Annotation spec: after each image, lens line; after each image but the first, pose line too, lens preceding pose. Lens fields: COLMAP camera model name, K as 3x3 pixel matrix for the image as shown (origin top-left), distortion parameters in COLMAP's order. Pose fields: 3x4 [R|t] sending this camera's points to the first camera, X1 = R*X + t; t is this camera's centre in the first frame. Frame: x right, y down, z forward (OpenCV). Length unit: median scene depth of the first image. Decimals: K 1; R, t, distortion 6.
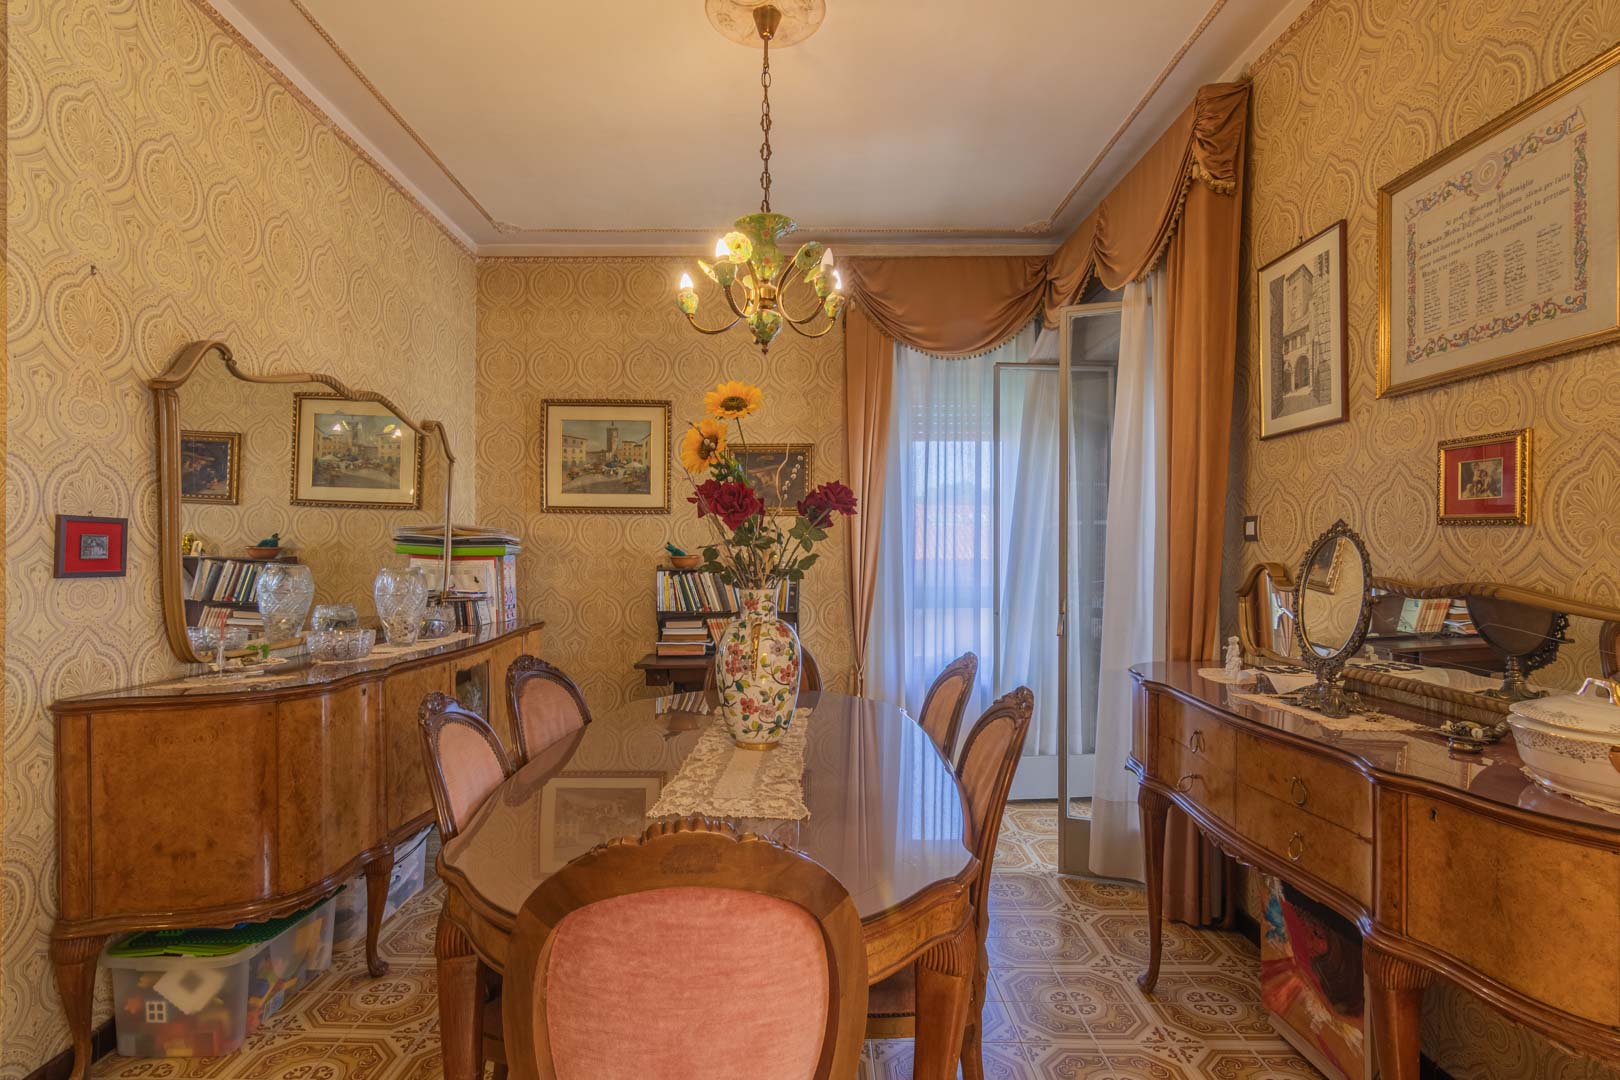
lens RADIAL K [[834.3, 0, 808.4], [0, 834.3, 552.4], [0, 0, 1]] dist [-0.004881, 0.003705]
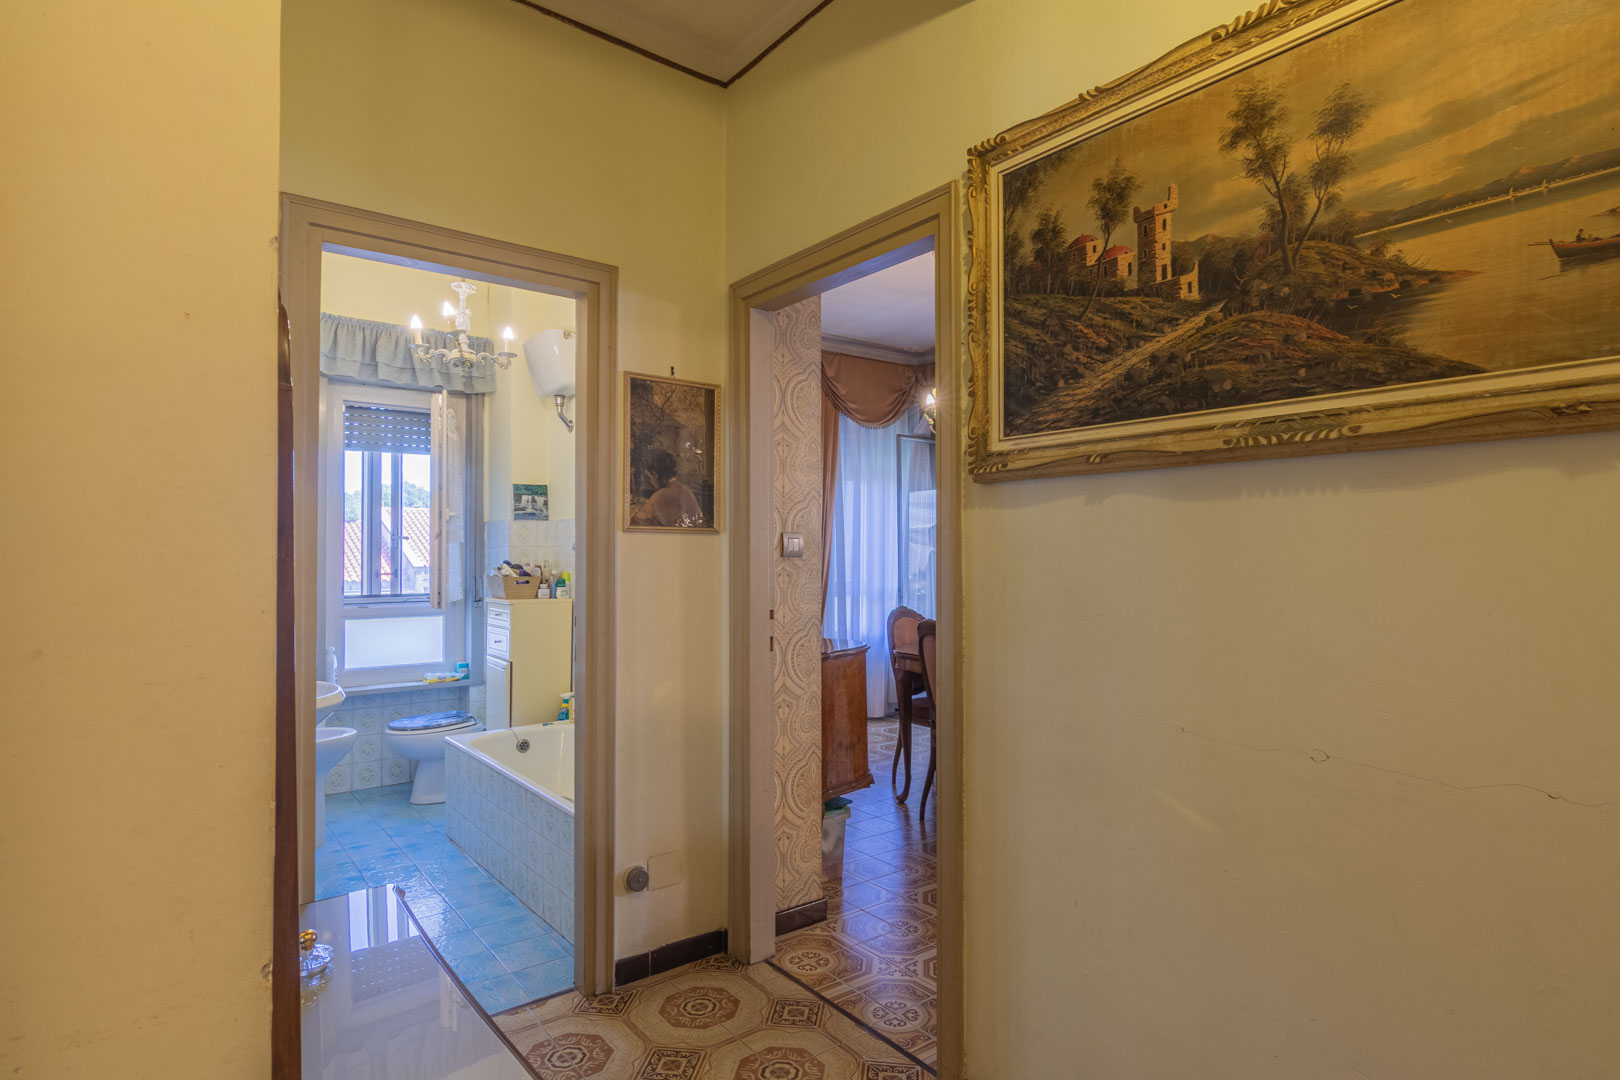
lens RADIAL K [[834.3, 0, 817.6], [0, 834.3, 541.9], [0, 0, 1]] dist [-0.004881, 0.003705]
pose [[0.791824, 0.005544, 0.610724, -1.428776], [0.003939, 0.999892, -0.014185, -0.011885], [-0.610736, 0.013638, 0.791717, -0.215878]]
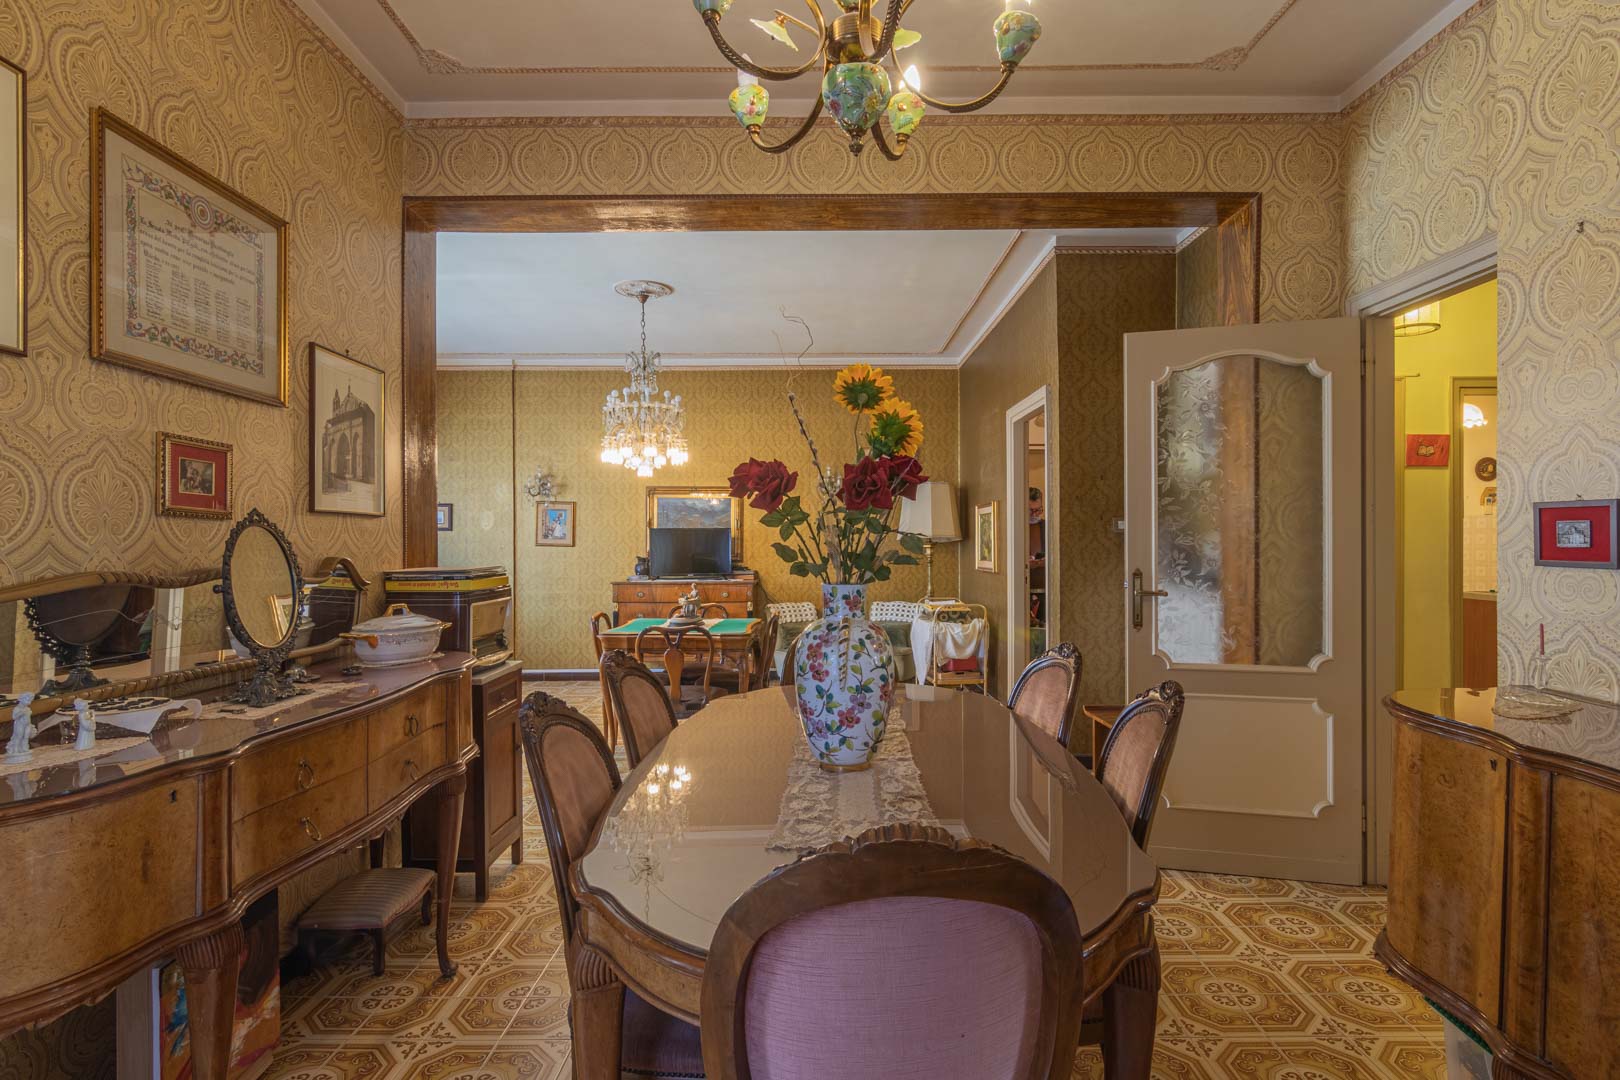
lens RADIAL K [[834.3, 0, 812.4], [0, 834.3, 544.6], [0, 0, 1]] dist [-0.004881, 0.003705]
pose [[-0.999805, -0.003716, 0.019388, -0.037596], [-0.003621, 0.999981, 0.004931, -0.003076], [-0.019406, 0.004860, -0.999800, 1.494334]]
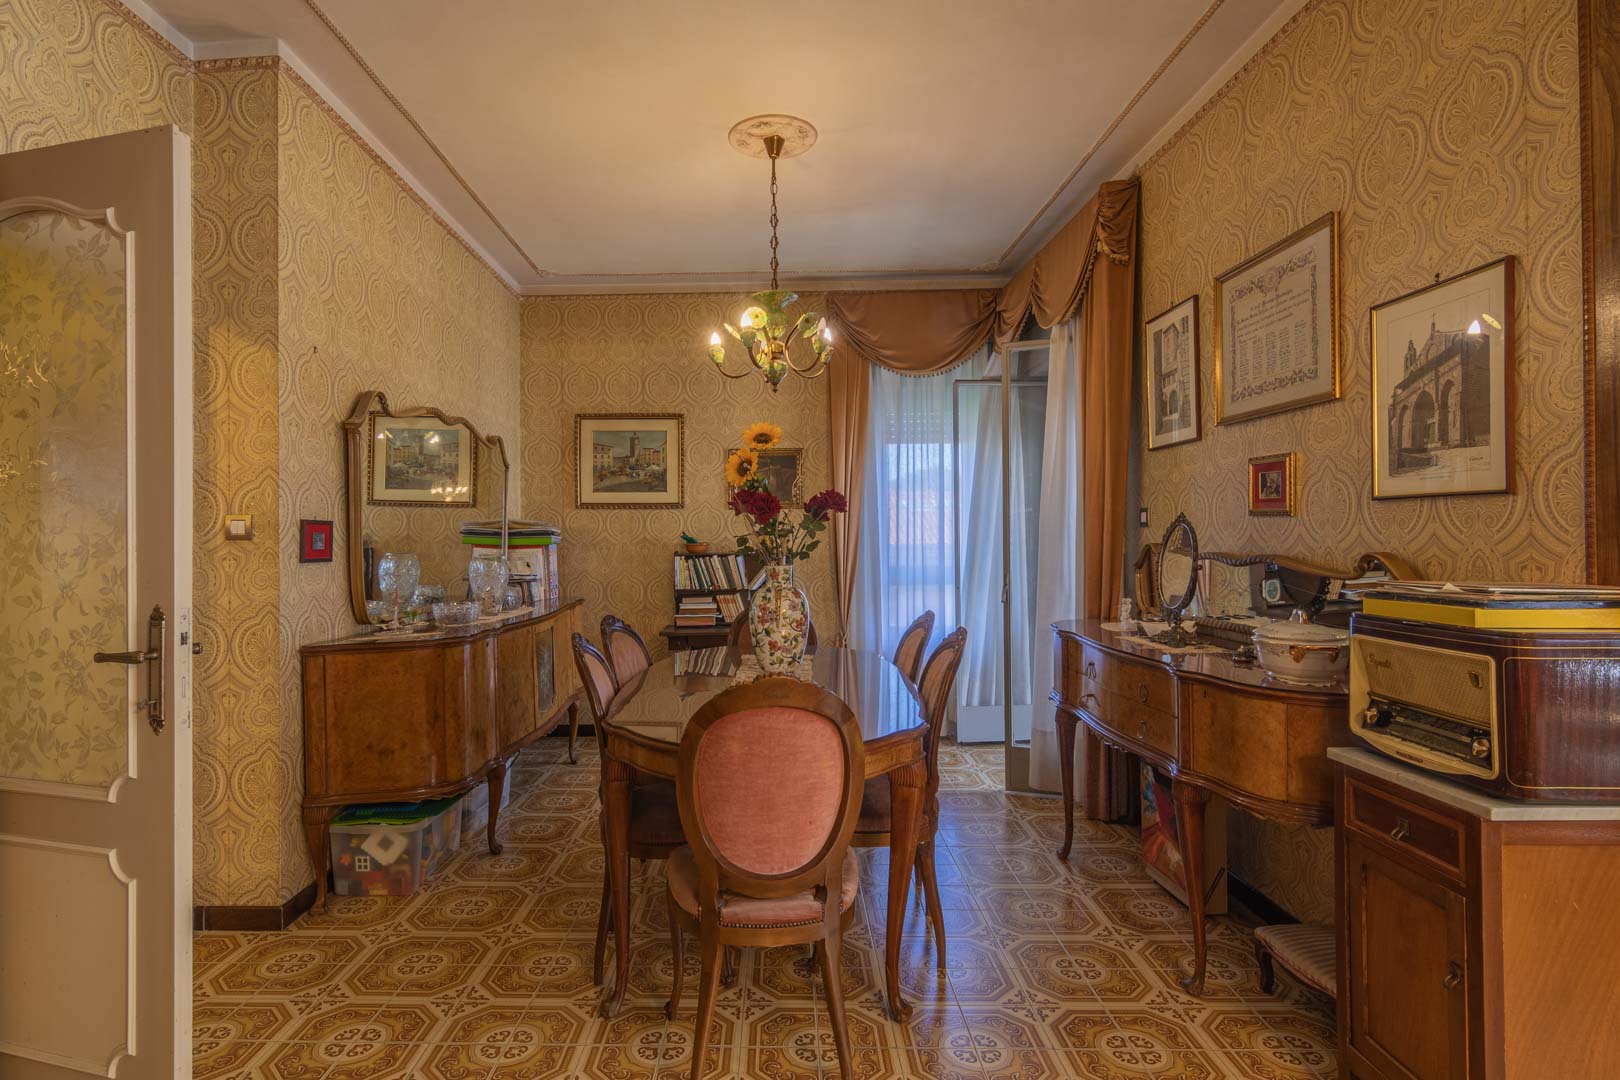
lens RADIAL K [[834.3, 0, 761.9], [0, 834.3, 539.4], [0, 0, 1]] dist [-0.004881, 0.003705]
pose [[0.999597, -0.011350, -0.026007, -0.042608], [0.011361, 0.999935, 0.000296, -0.001087], [0.026002, -0.000591, 0.999662, -0.357581]]
